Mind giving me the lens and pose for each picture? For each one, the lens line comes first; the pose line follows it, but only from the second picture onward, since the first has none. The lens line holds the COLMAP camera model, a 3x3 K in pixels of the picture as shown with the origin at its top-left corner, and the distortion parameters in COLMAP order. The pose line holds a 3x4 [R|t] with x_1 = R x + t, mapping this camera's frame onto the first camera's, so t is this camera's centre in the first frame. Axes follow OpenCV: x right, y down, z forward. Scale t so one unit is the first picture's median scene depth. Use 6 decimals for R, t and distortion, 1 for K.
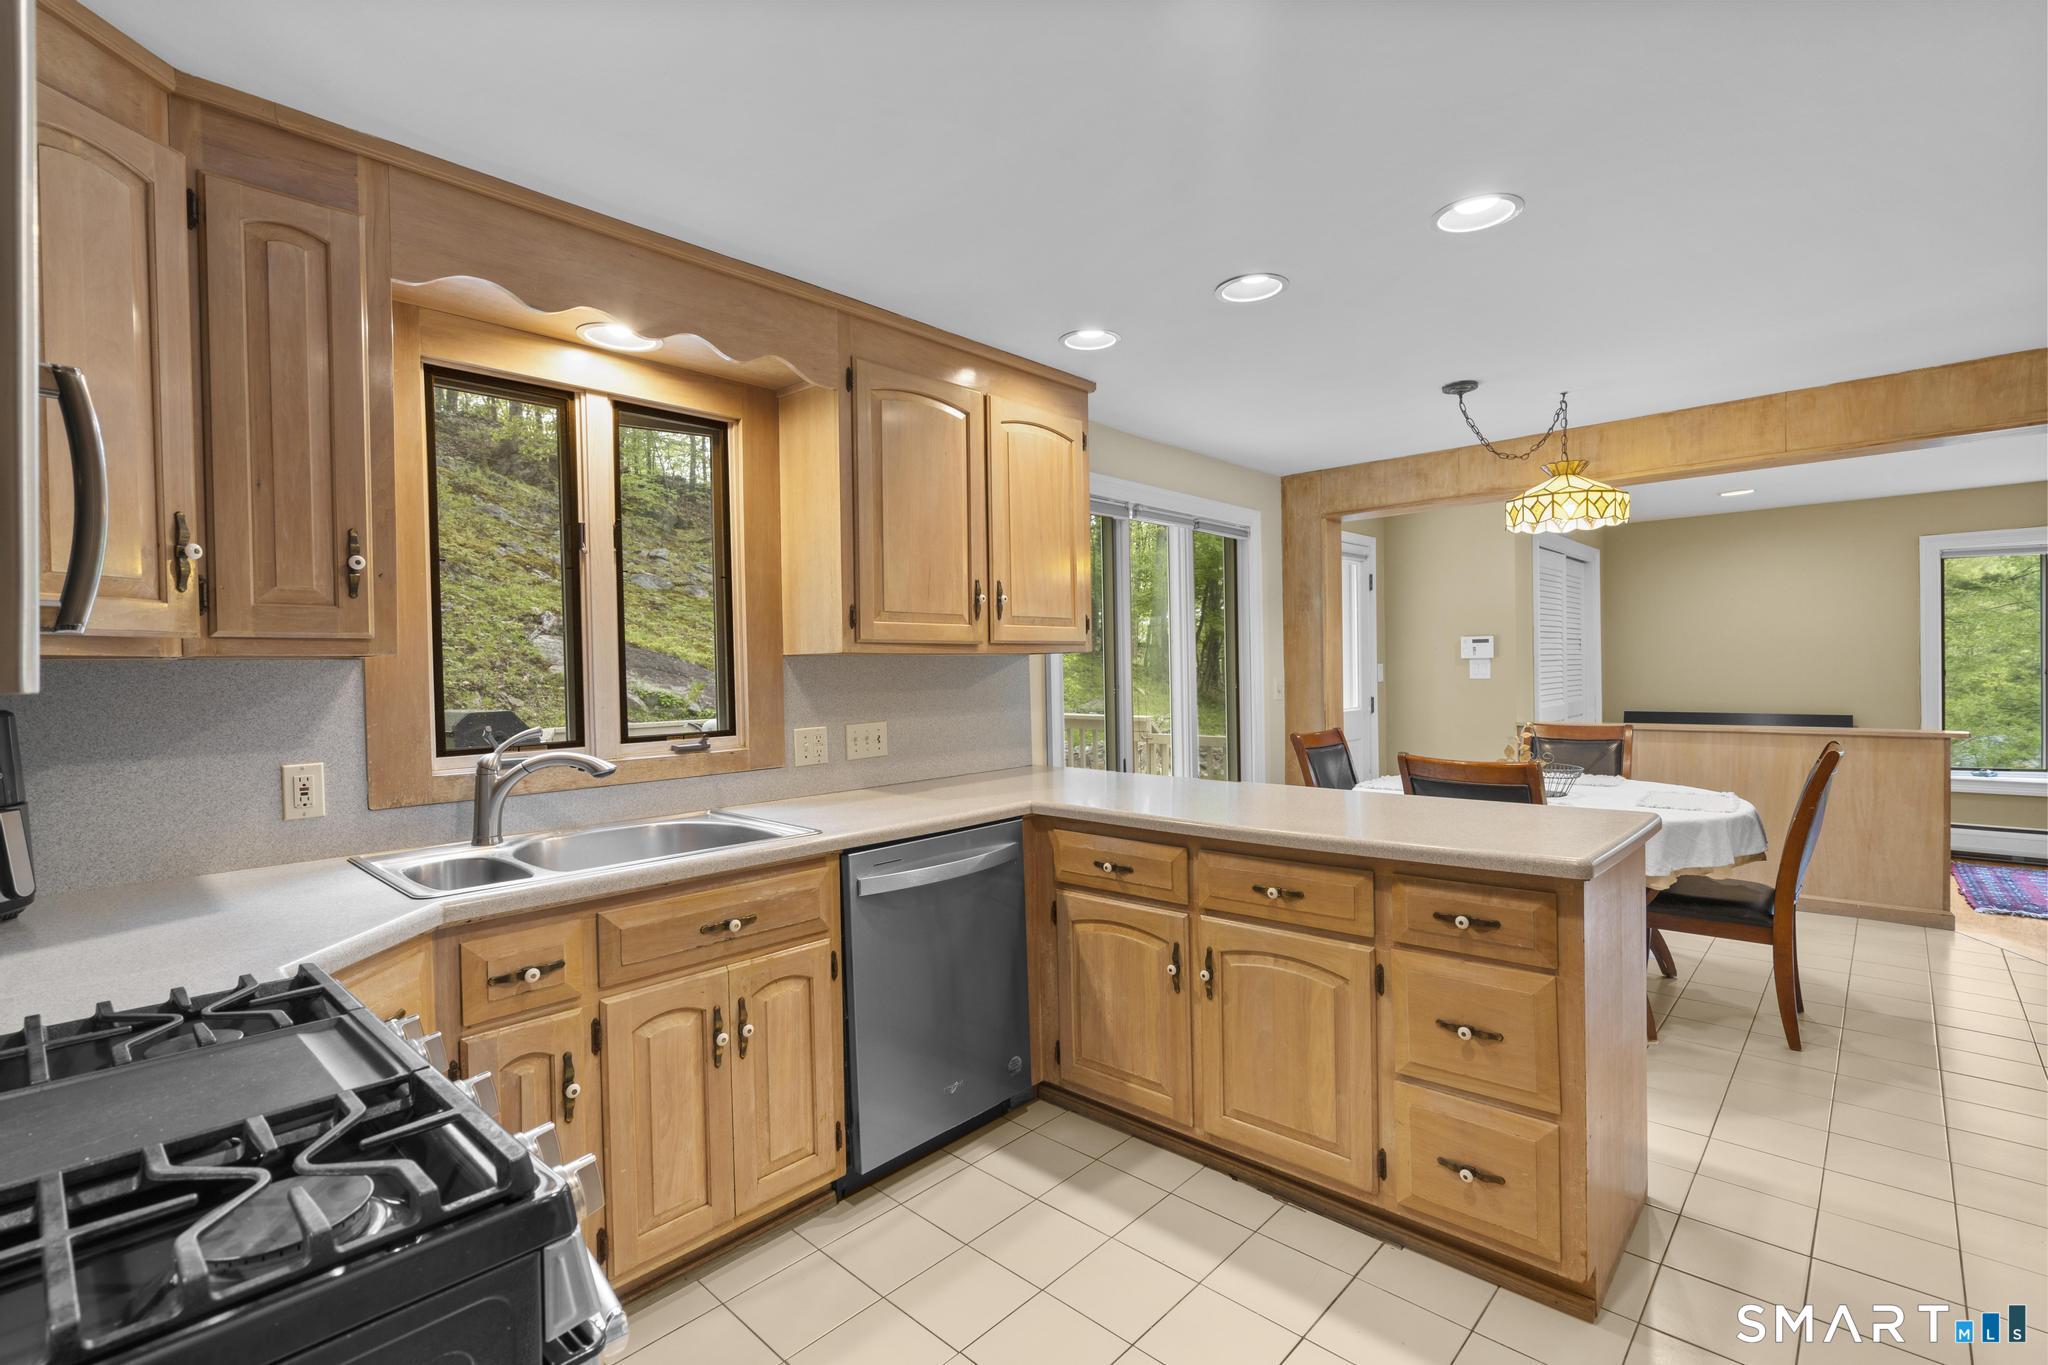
lens RADIAL K [[922.1, 0, 1032.6], [0, 922.1, 682.2], [0, 0, 1]] dist [-0.004723, 0.001701]
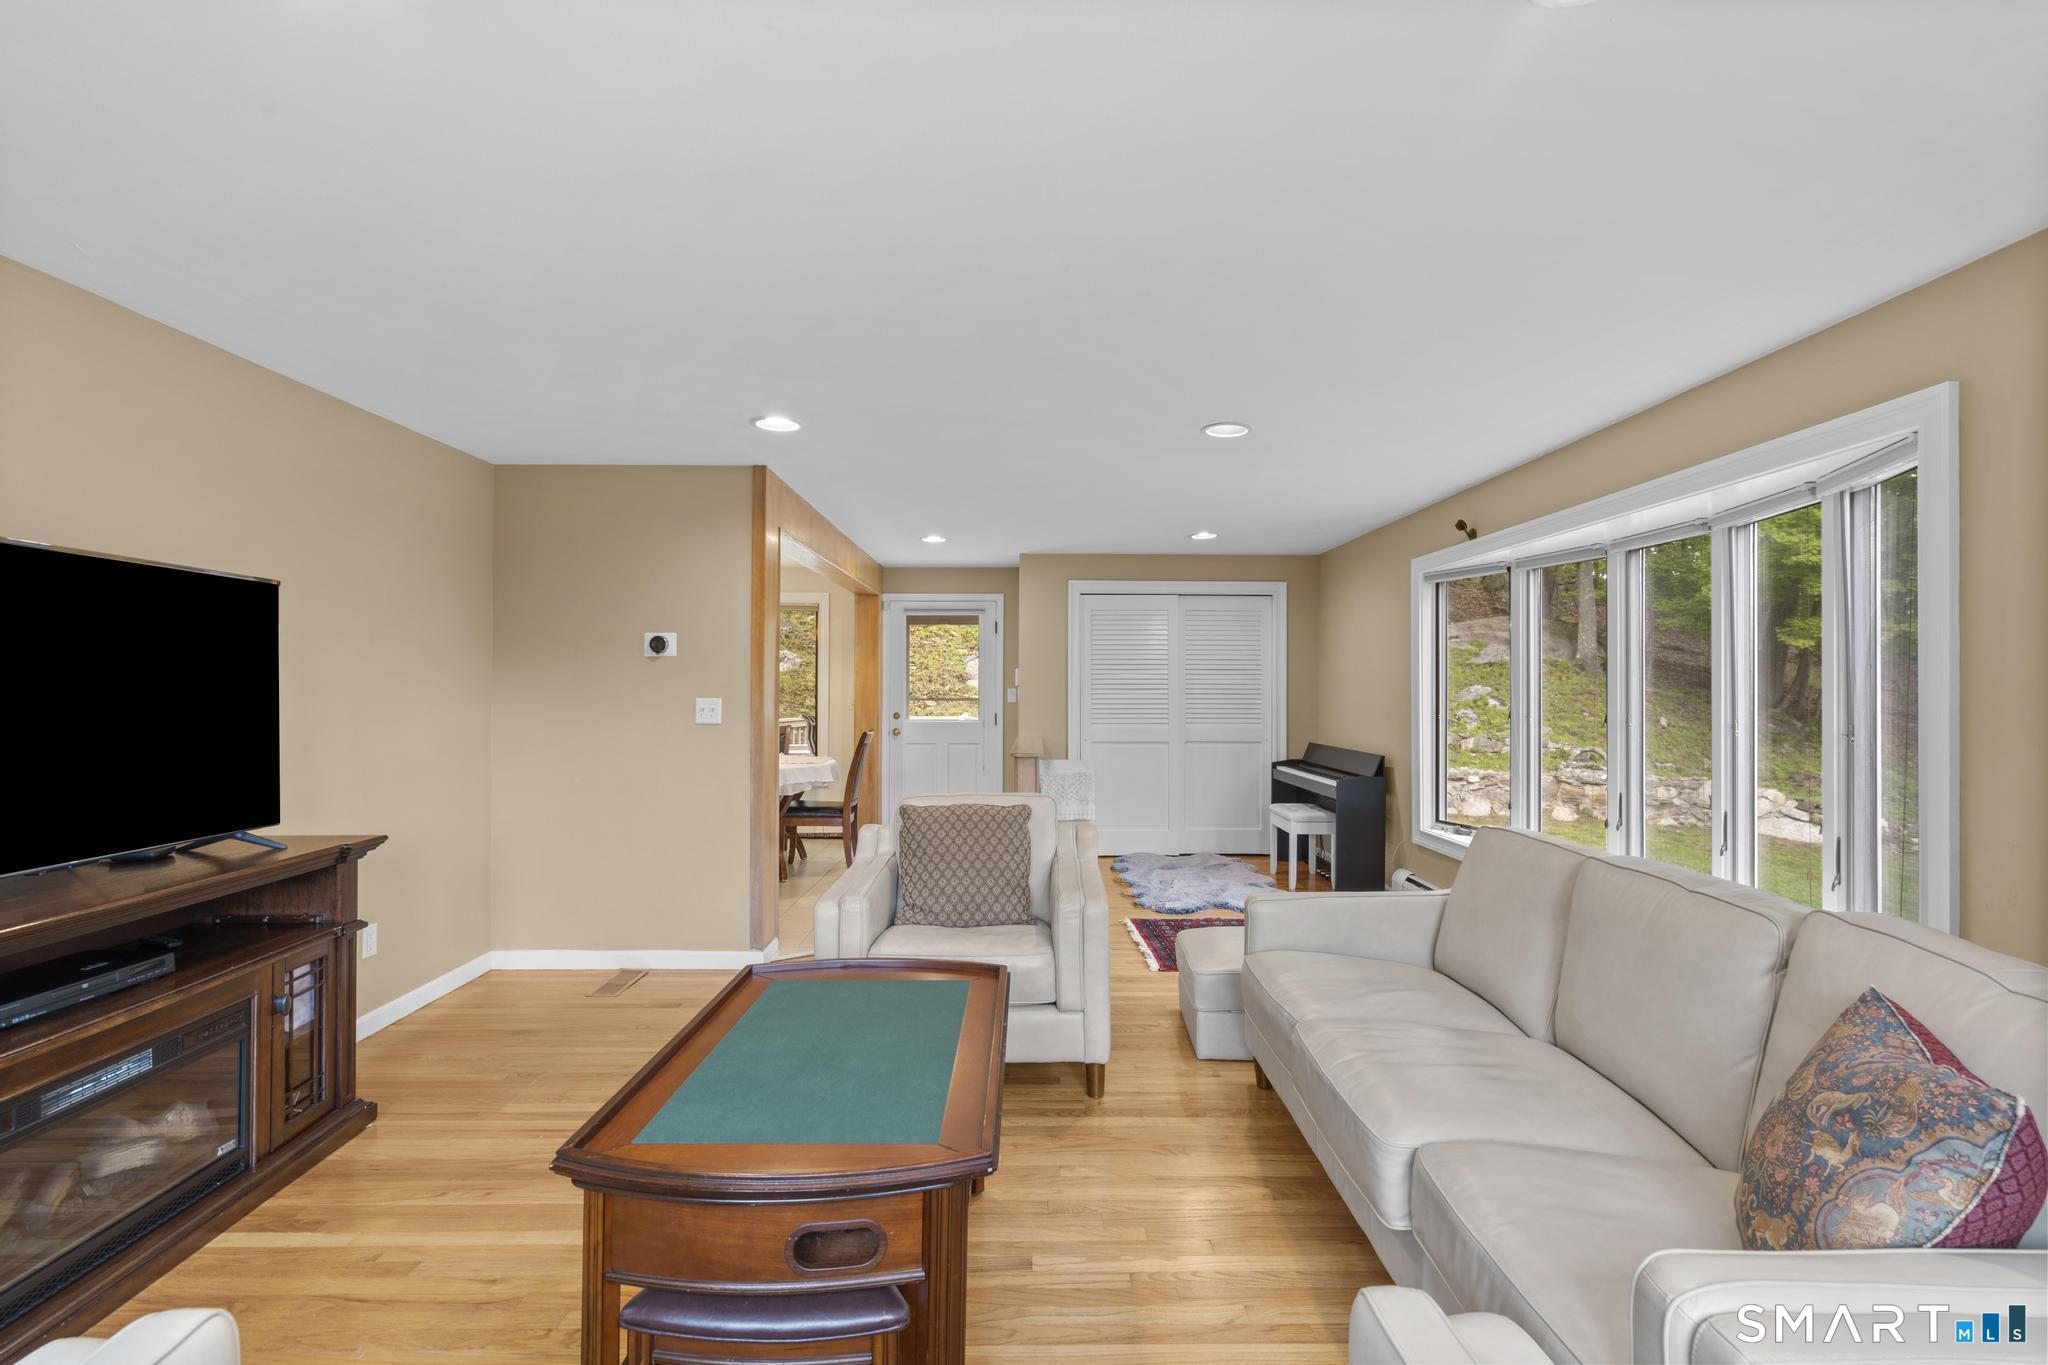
lens RADIAL K [[922.1, 0, 1031.7], [0, 922.1, 677.1], [0, 0, 1]] dist [-0.004723, 0.001701]
pose [[0.693012, 0.011607, -0.720832, 3.139038], [-0.025815, 0.999629, -0.008721, -0.060206], [0.720463, 0.024652, 0.693055, 0.252540]]
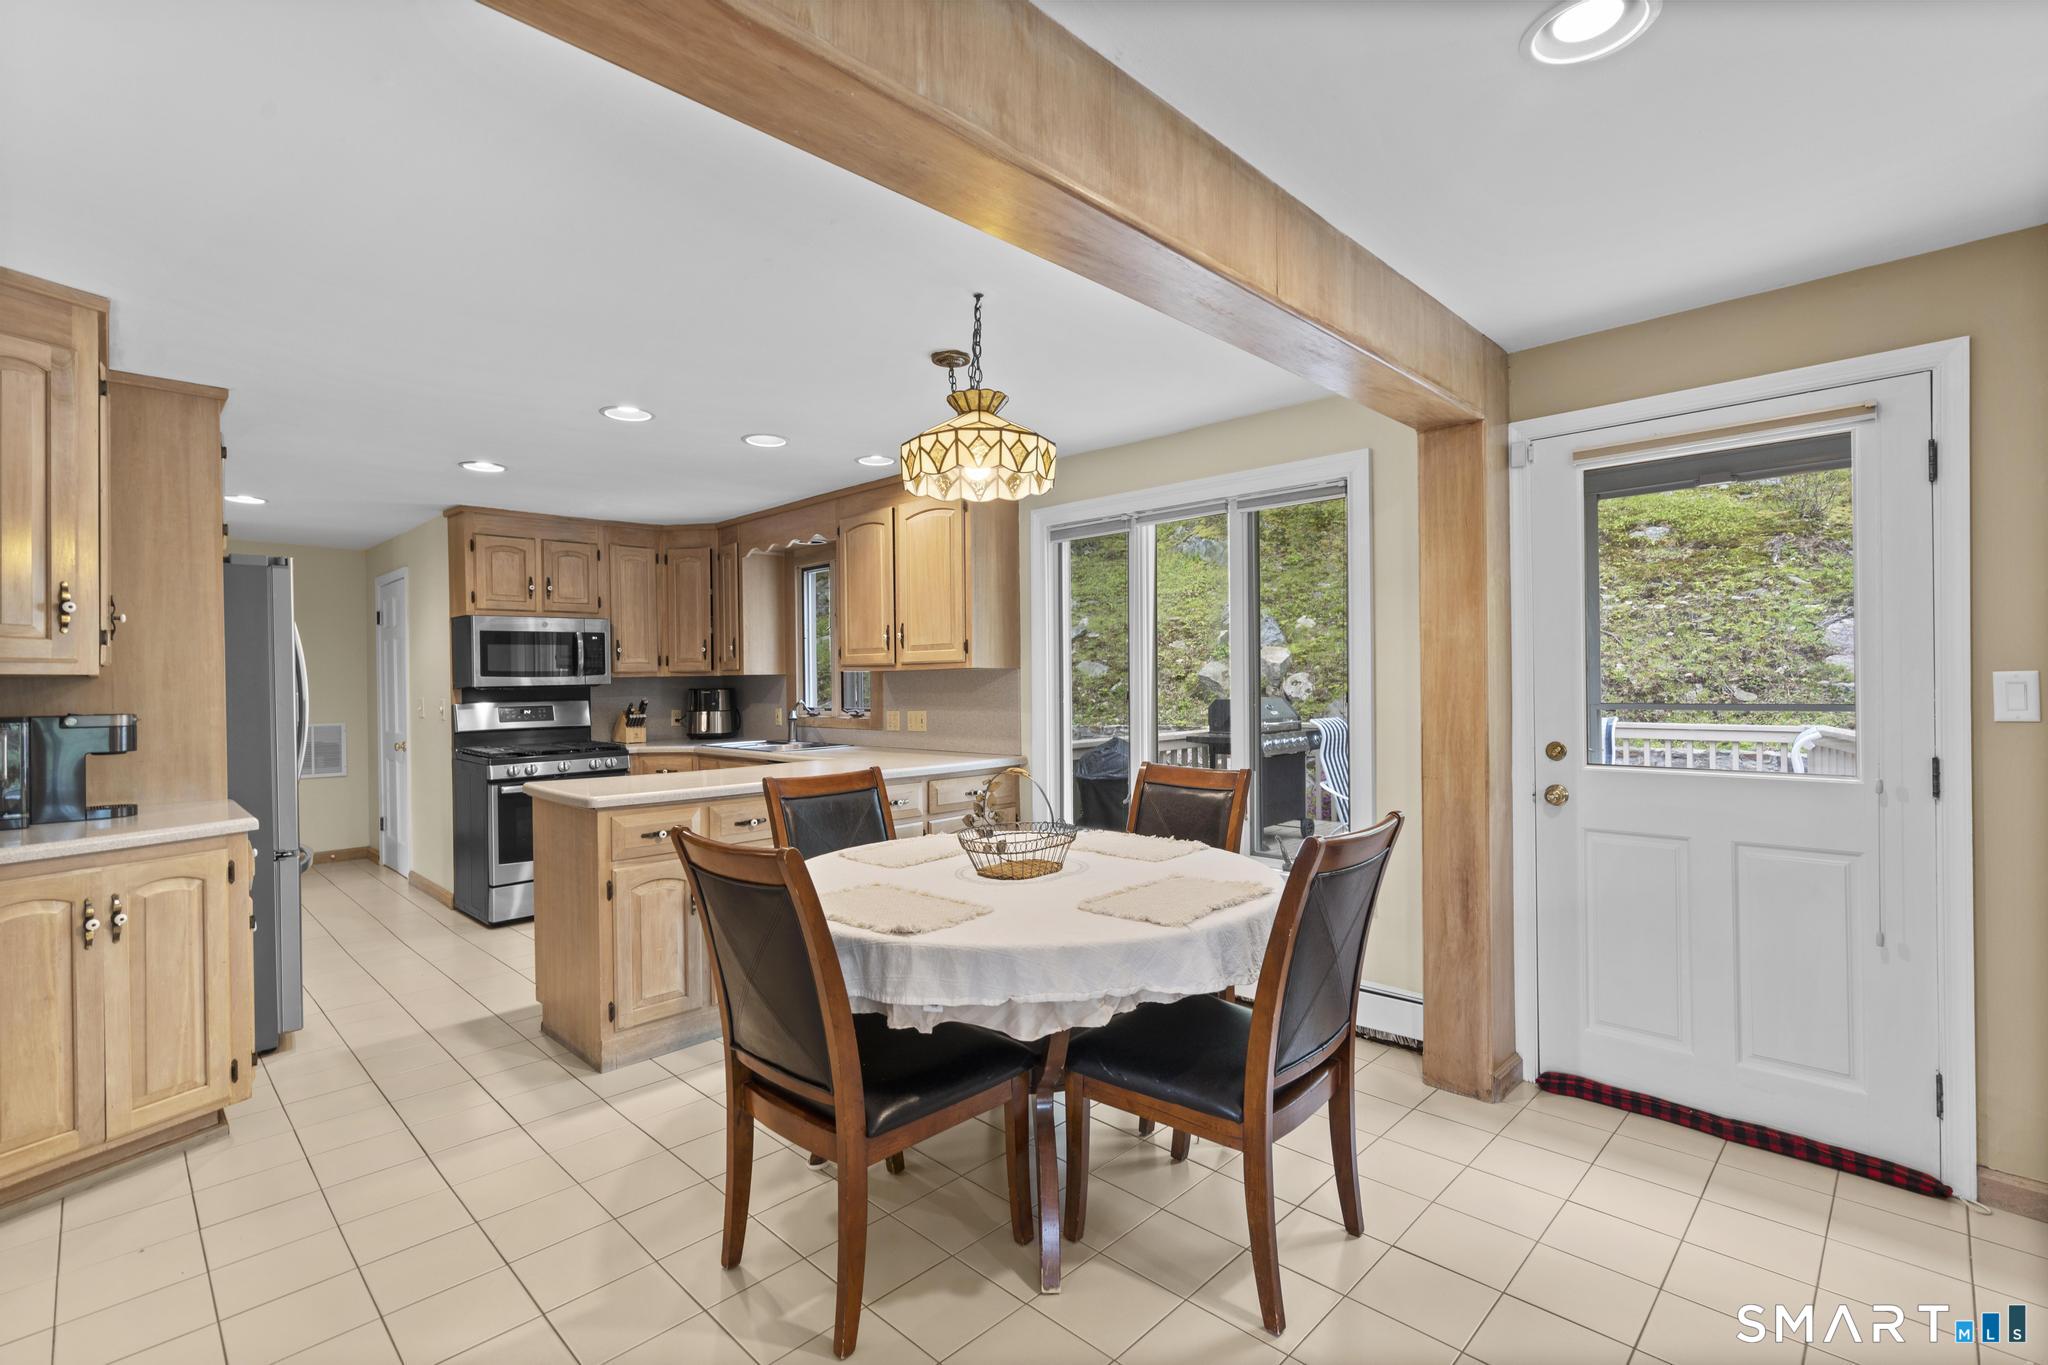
lens RADIAL K [[922.1, 0, 1035.3], [0, 922.1, 678.3], [0, 0, 1]] dist [-0.004723, 0.001701]
pose [[-0.016913, 0.017708, -0.999700, 1.747226], [-0.002167, 0.999840, 0.017747, -0.052919], [0.999855, 0.002467, -0.016872, 1.439906]]
